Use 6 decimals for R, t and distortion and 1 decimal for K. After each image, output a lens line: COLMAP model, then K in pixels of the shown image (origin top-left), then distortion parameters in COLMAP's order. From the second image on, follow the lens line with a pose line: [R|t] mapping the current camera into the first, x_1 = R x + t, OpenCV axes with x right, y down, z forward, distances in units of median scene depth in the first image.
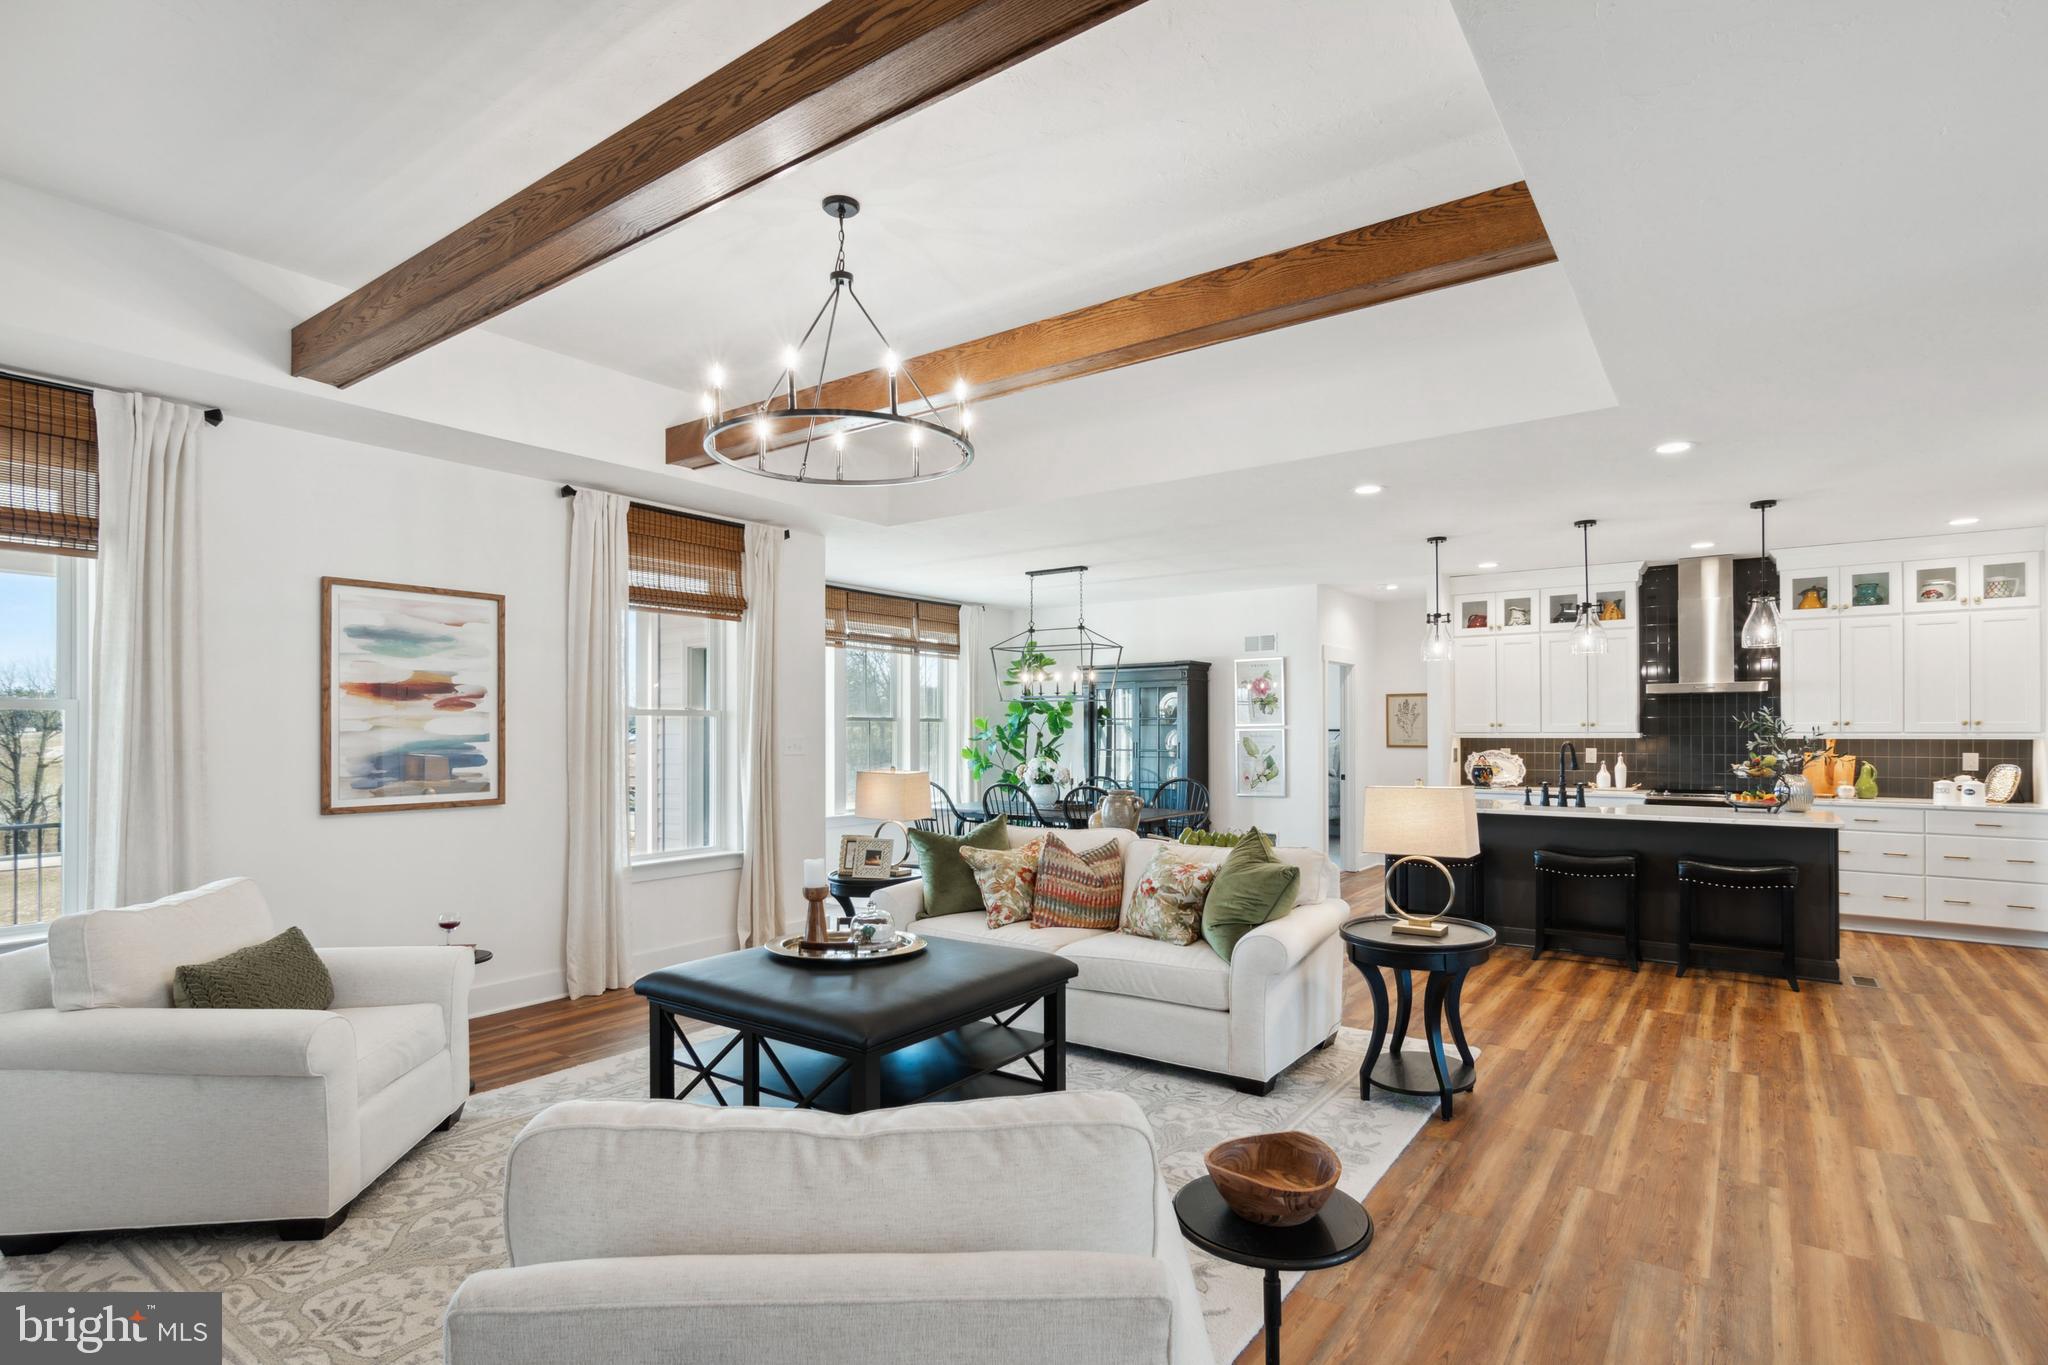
lens RADIAL K [[1019.9, 0, 1017.0], [0, 1019.9, 725.2], [0, 0, 1]] dist [0.001769, 0.002091]
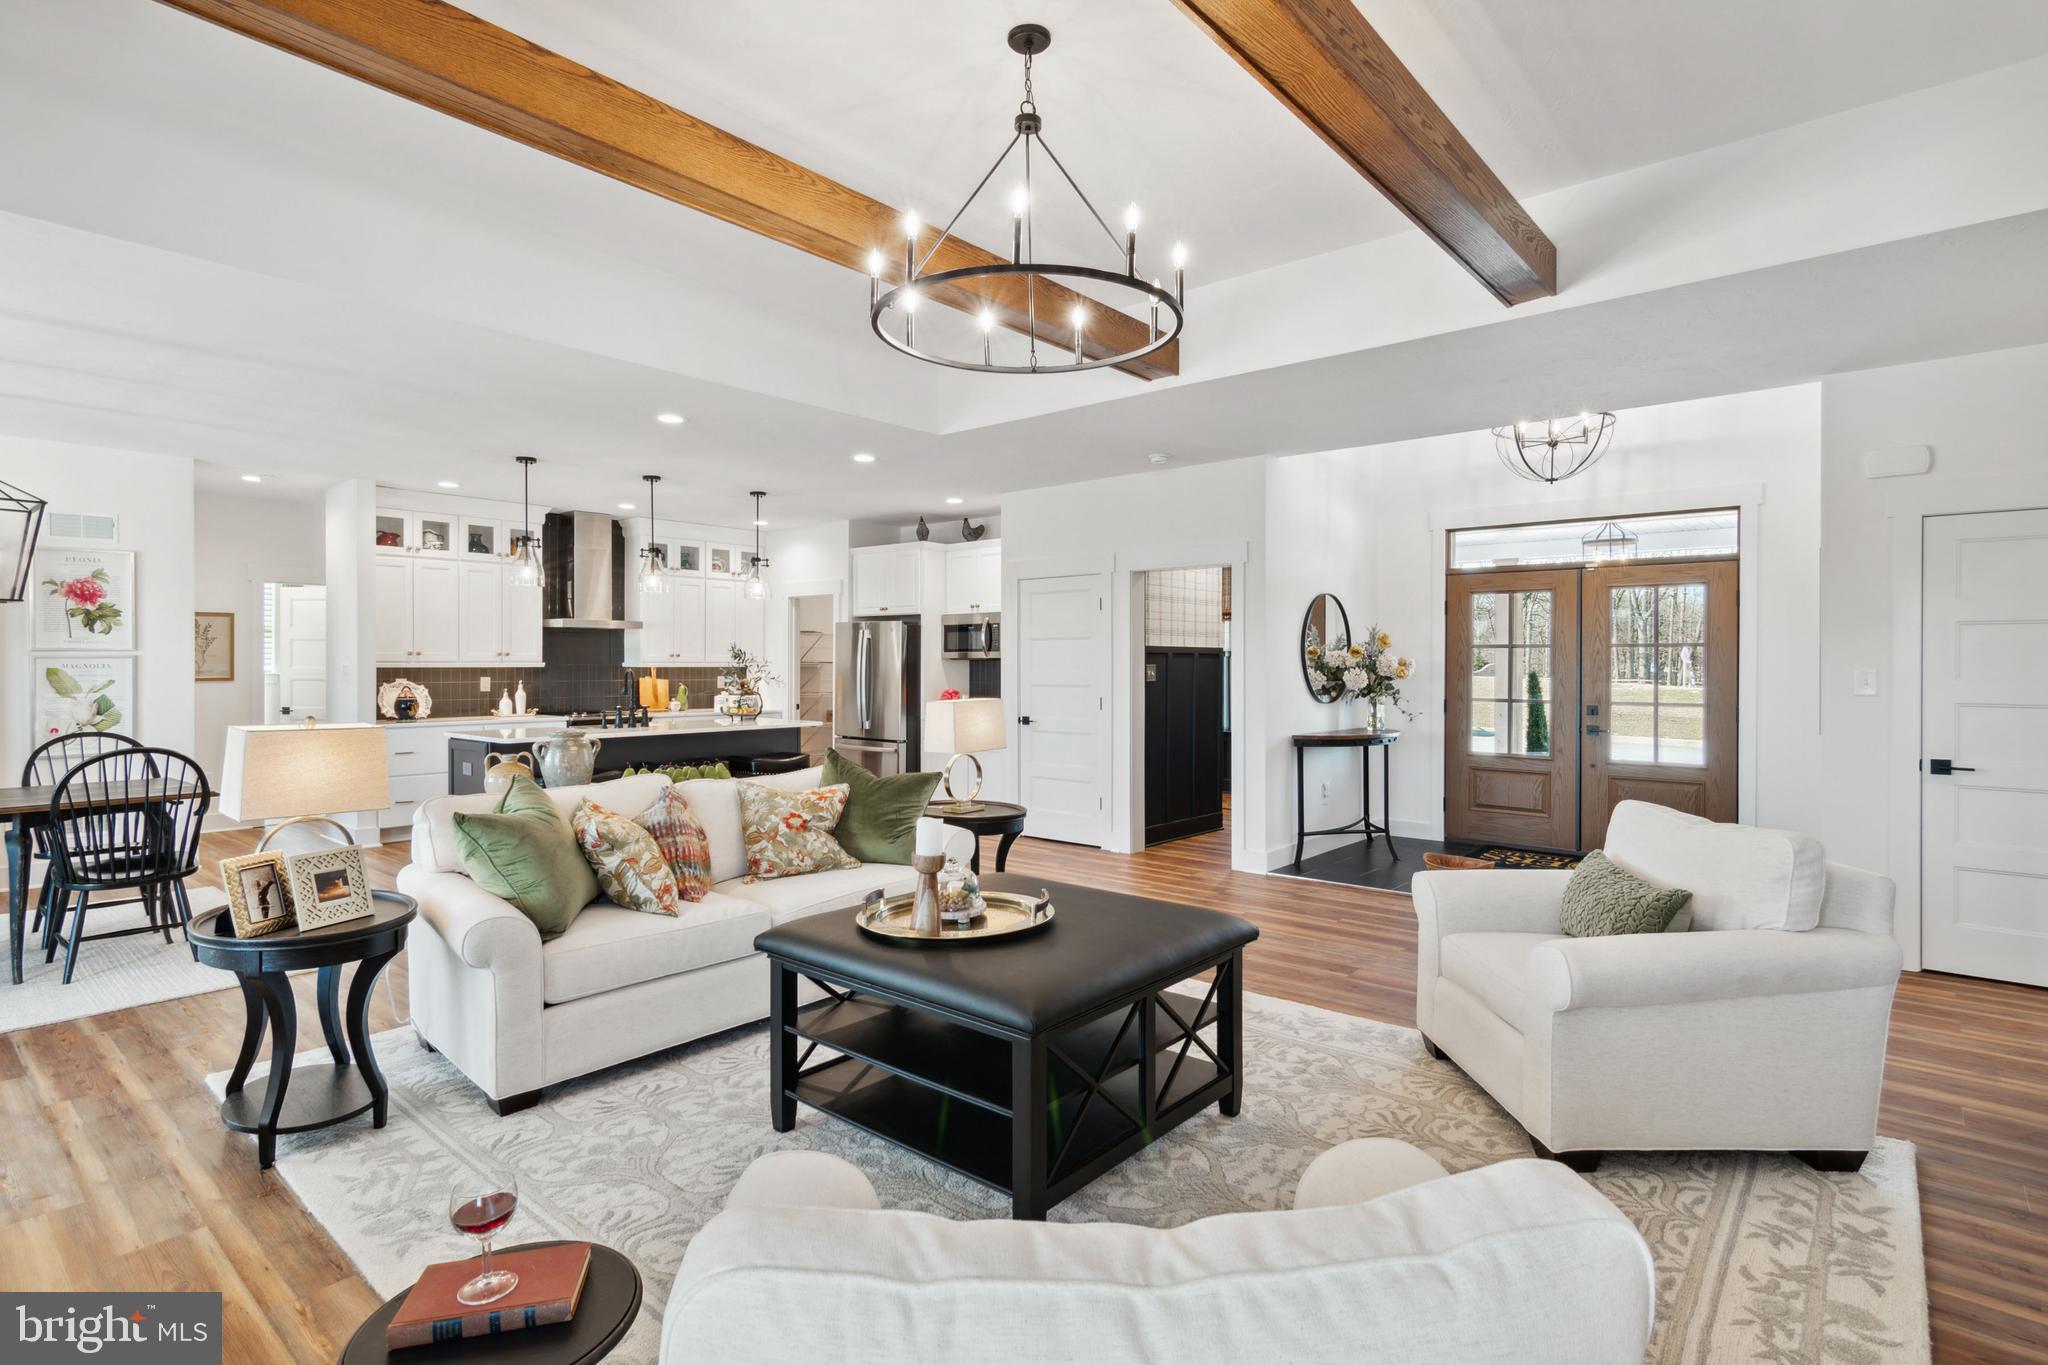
lens RADIAL K [[1017.5, 0, 1015.5], [0, 1017.5, 670.4], [0, 0, 1]] dist [0.003525, 0.000584]
pose [[0.084389, -0.005074, 0.996420, -0.482911], [-0.006914, 0.999960, 0.005678, 0.007358], [-0.996409, -0.007368, 0.084351, 0.439566]]
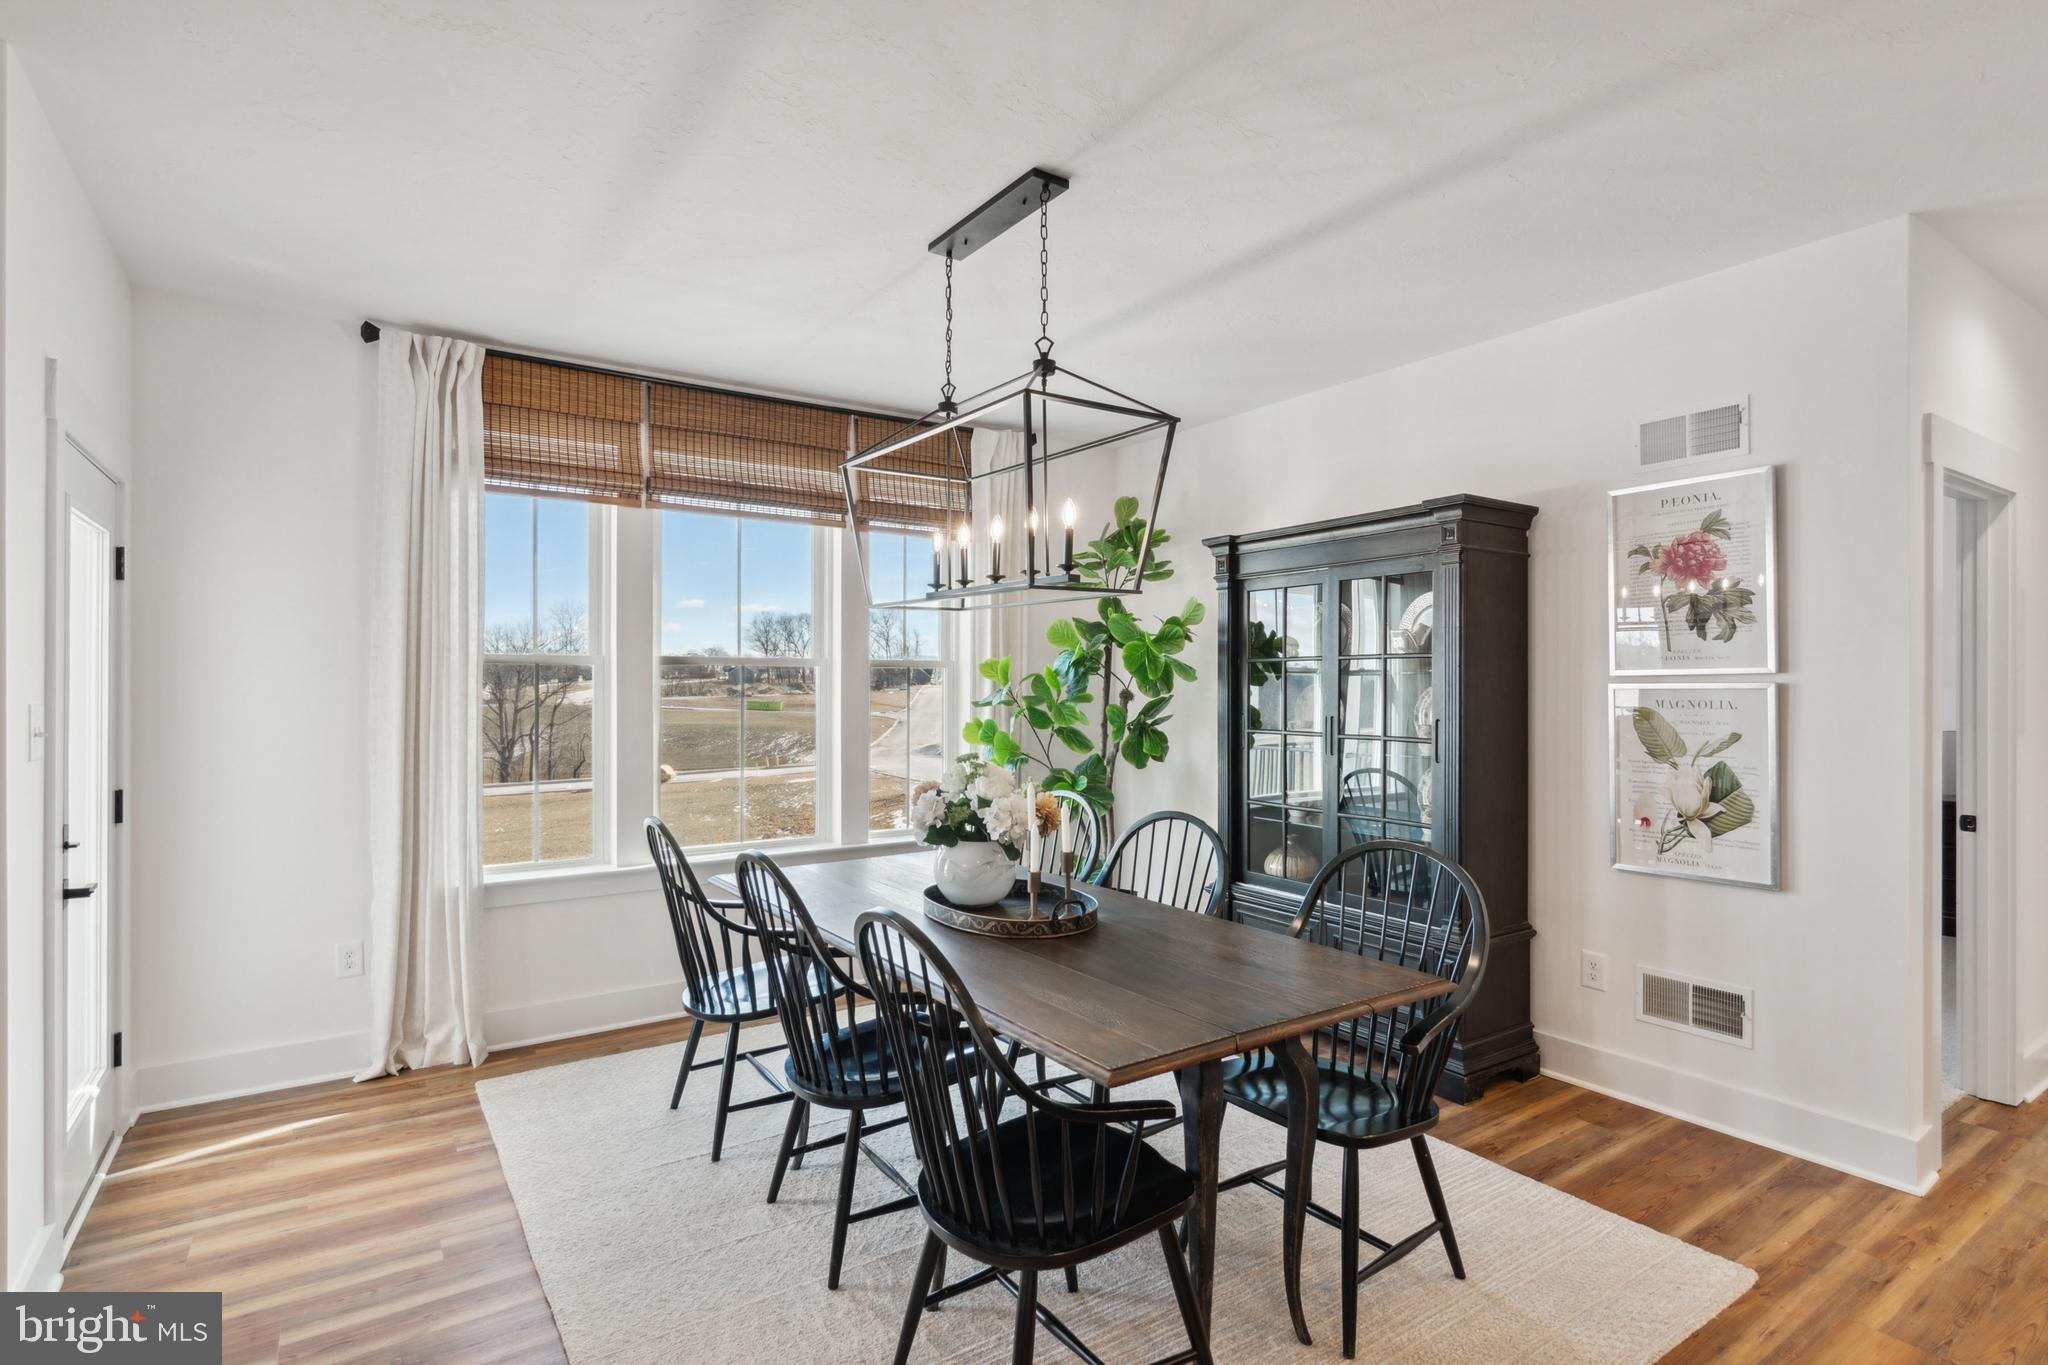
lens RADIAL K [[1001.7, 0, 1011.8], [0, 1001.7, 678.2], [0, 0, 1]] dist [-0.000816, 0.001270]
pose [[0.938753, 0.001247, -0.344588, 0.181806], [-0.001288, 0.999999, 0.000108, 0.002922], [0.344587, 0.000342, 0.938754, 0.782258]]
